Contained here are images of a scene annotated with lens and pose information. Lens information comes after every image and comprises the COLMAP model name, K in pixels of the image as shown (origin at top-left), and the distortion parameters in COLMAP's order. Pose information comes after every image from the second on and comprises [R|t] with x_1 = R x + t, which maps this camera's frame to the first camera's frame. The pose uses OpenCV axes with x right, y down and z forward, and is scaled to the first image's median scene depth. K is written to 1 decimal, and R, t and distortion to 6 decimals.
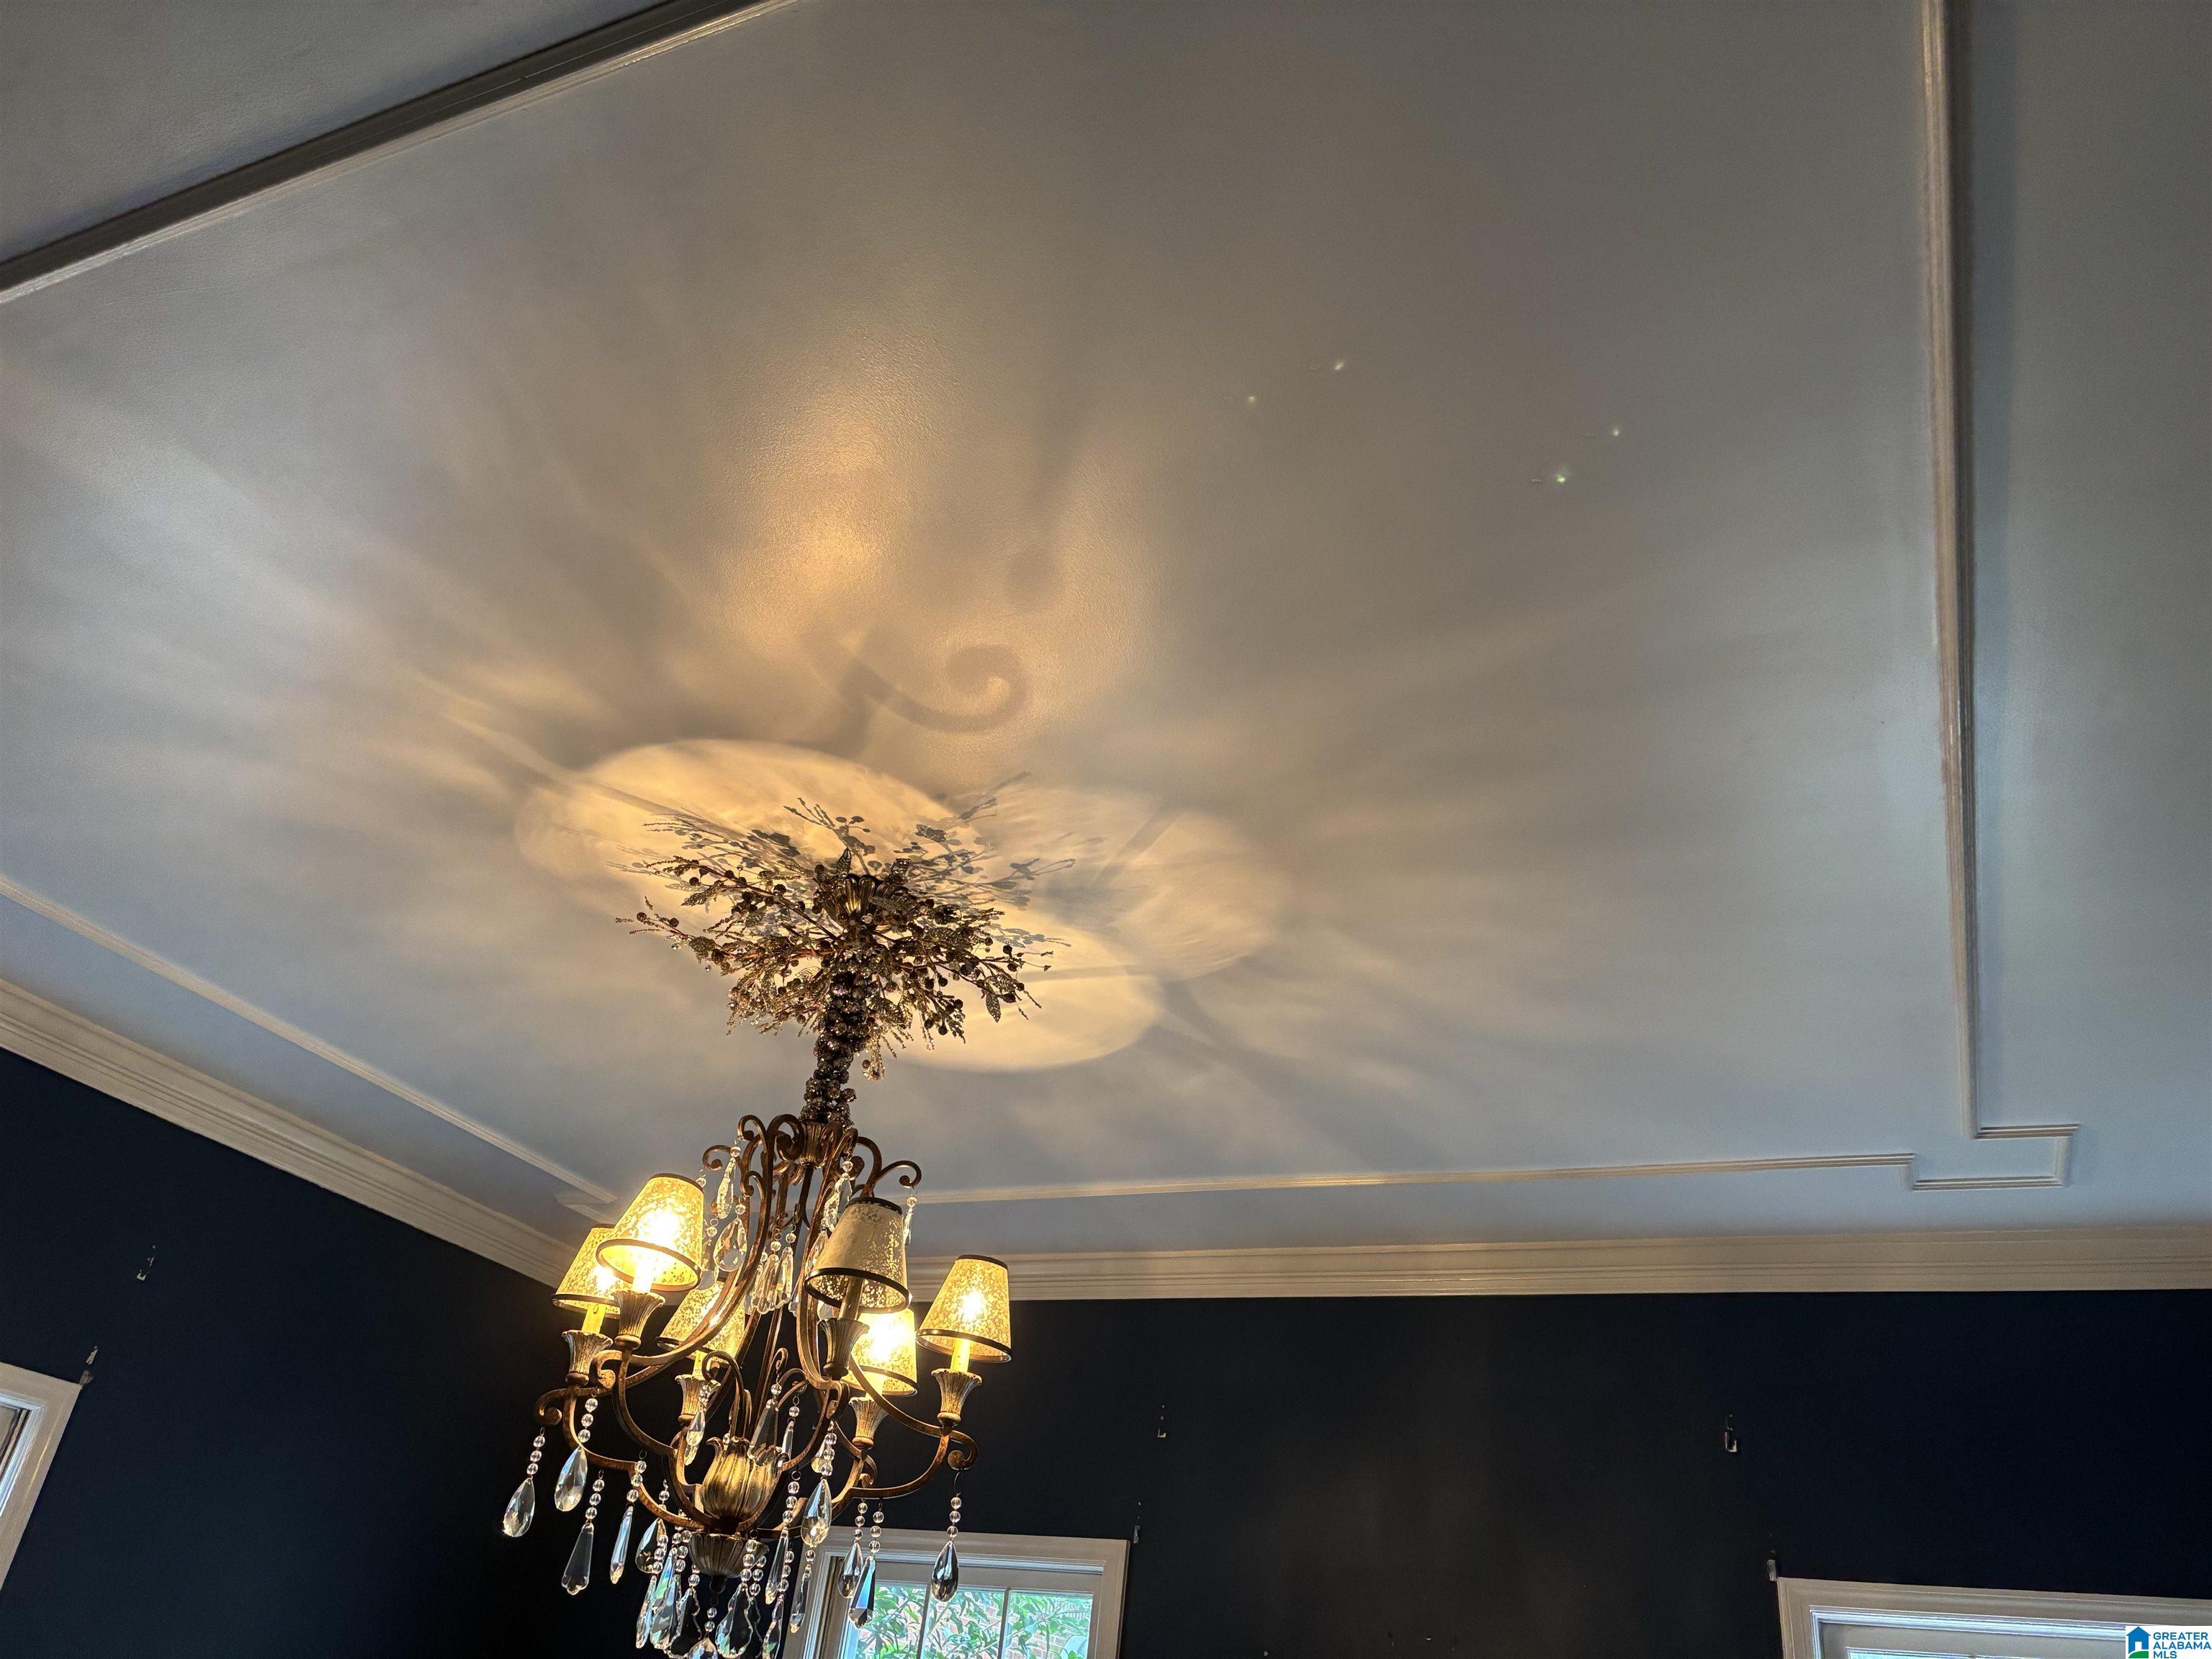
lens RADIAL K [[1662.5, 0, 1103.7], [0, 1662.5, 840.4], [0, 0, 1]] dist [0.013159, 0.002435]
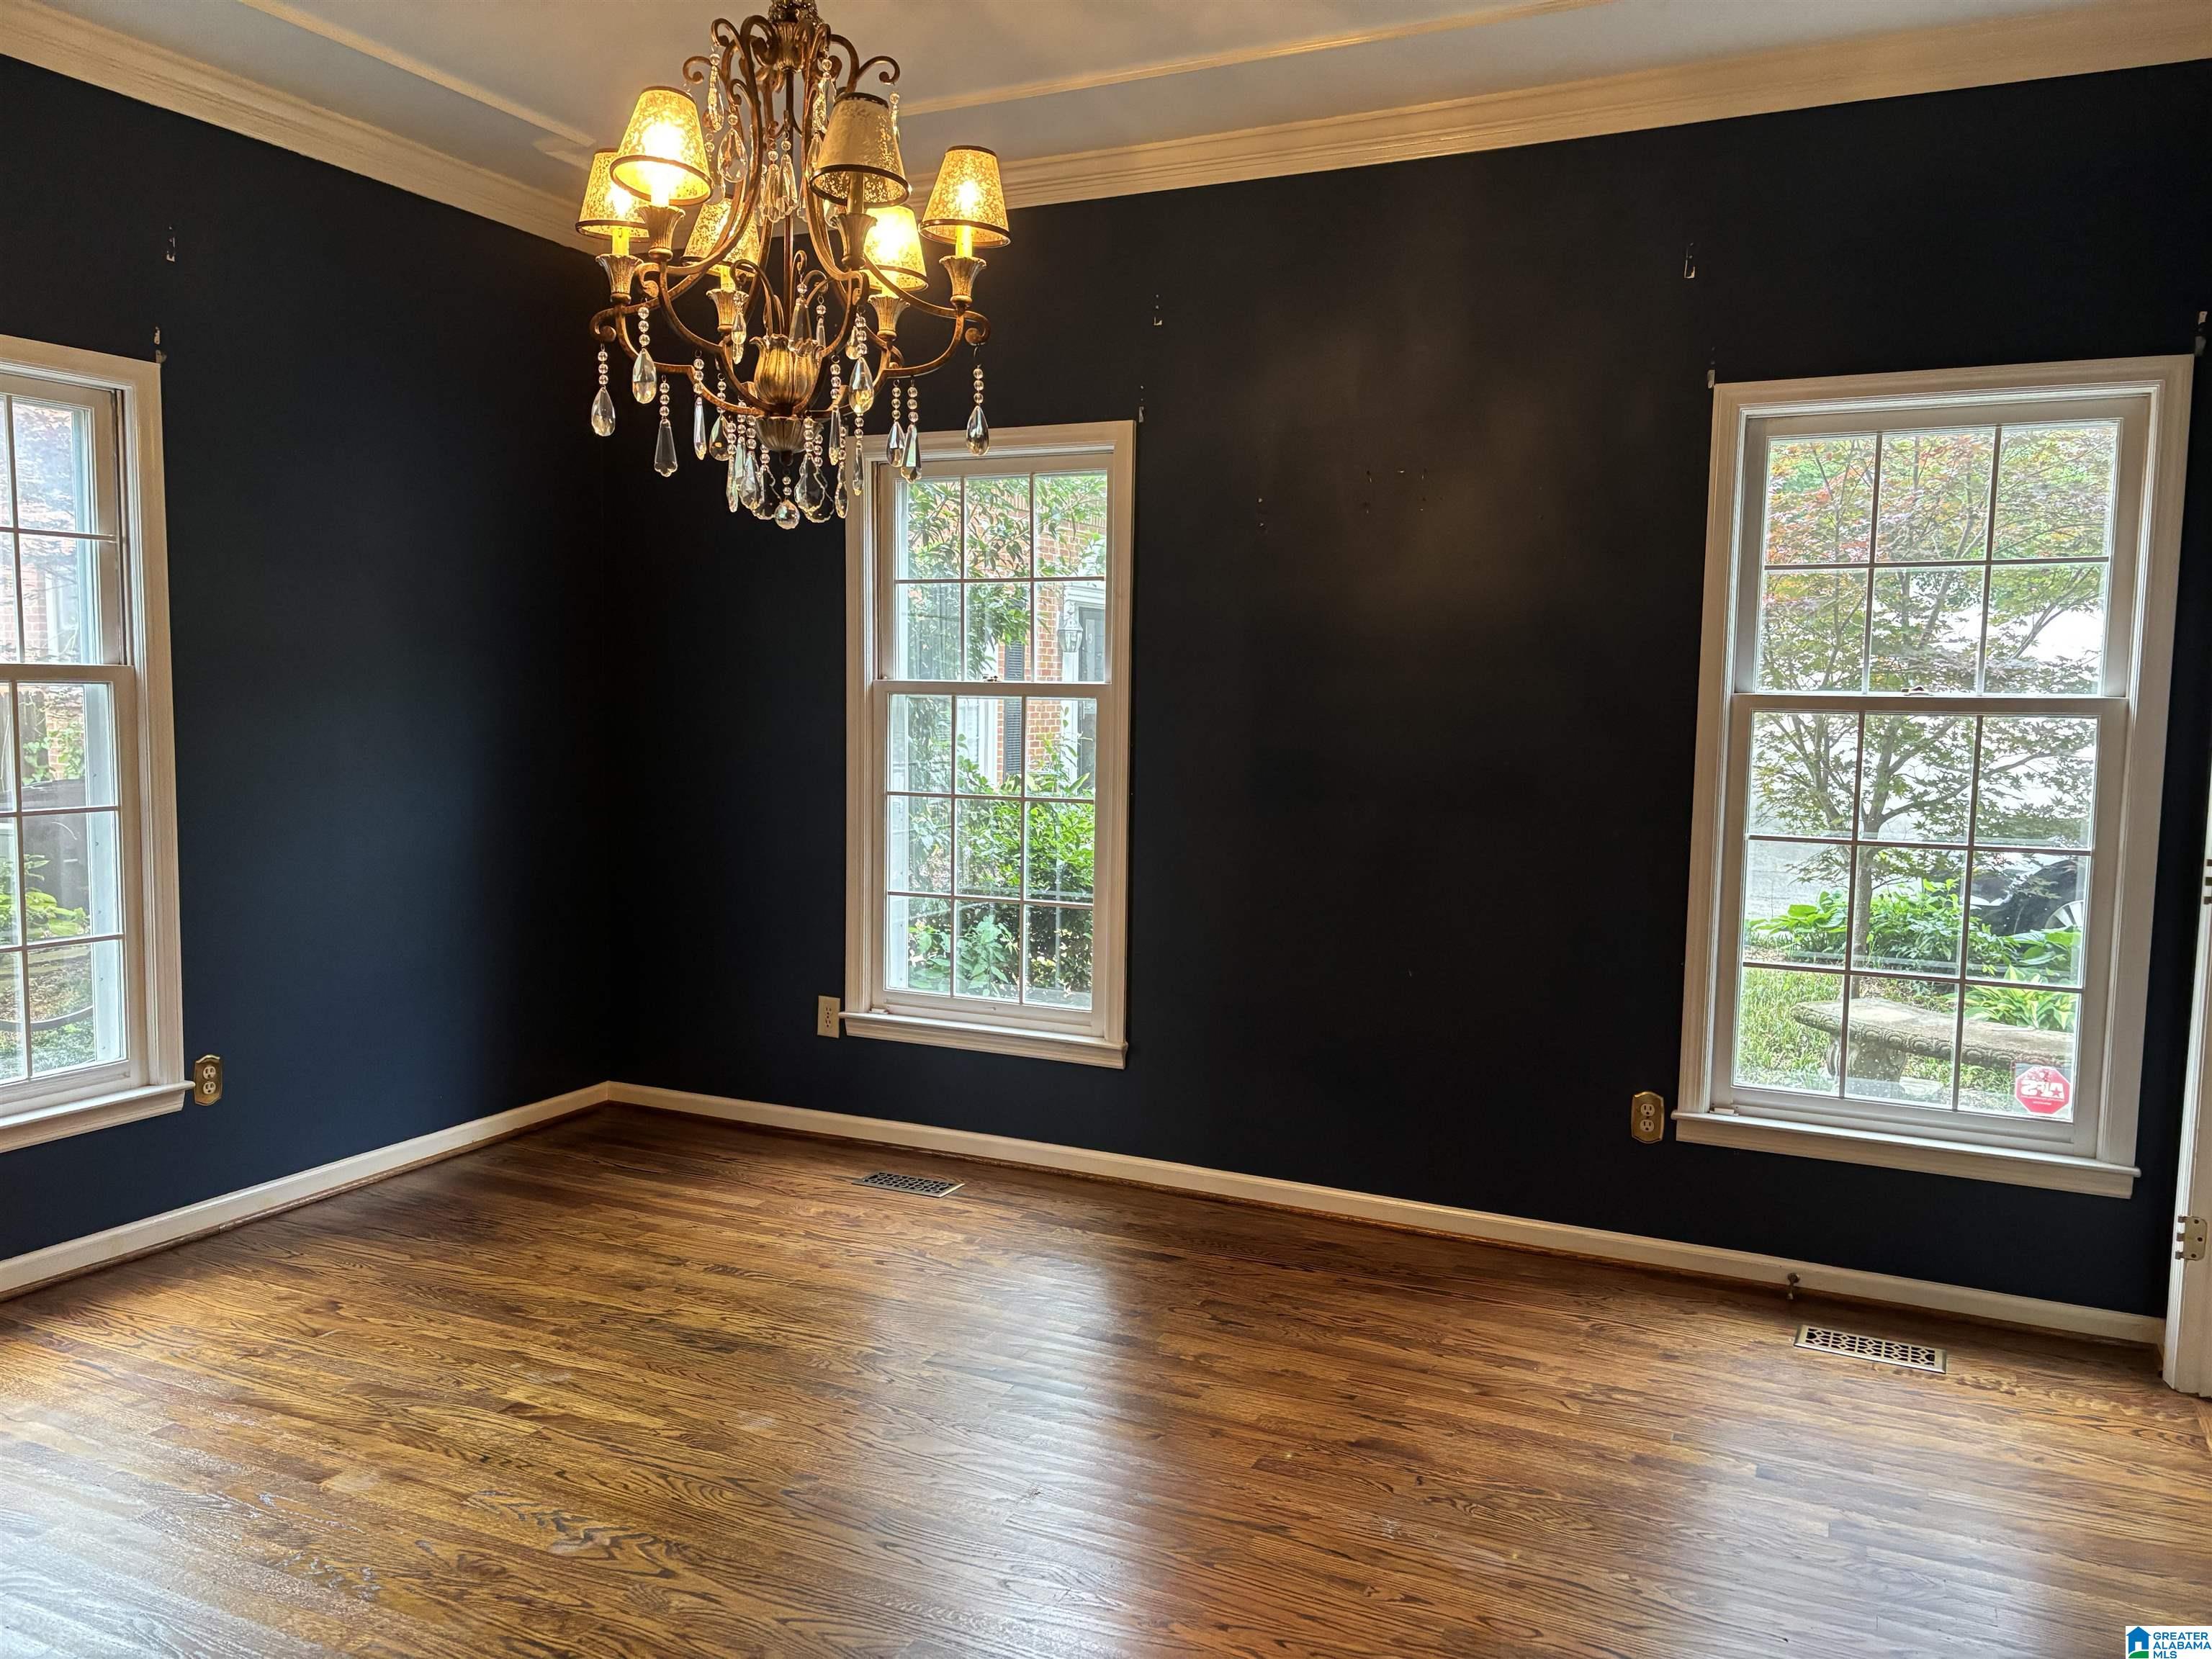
lens RADIAL K [[1662.5, 0, 1103.7], [0, 1662.5, 840.4], [0, 0, 1]] dist [0.013159, 0.002435]
pose [[0.995413, -0.090966, -0.029623, 0.001524], [0.091152, 0.807809, 0.582353, 0.000651], [-0.029044, -0.582382, 0.812396, -0.111170]]
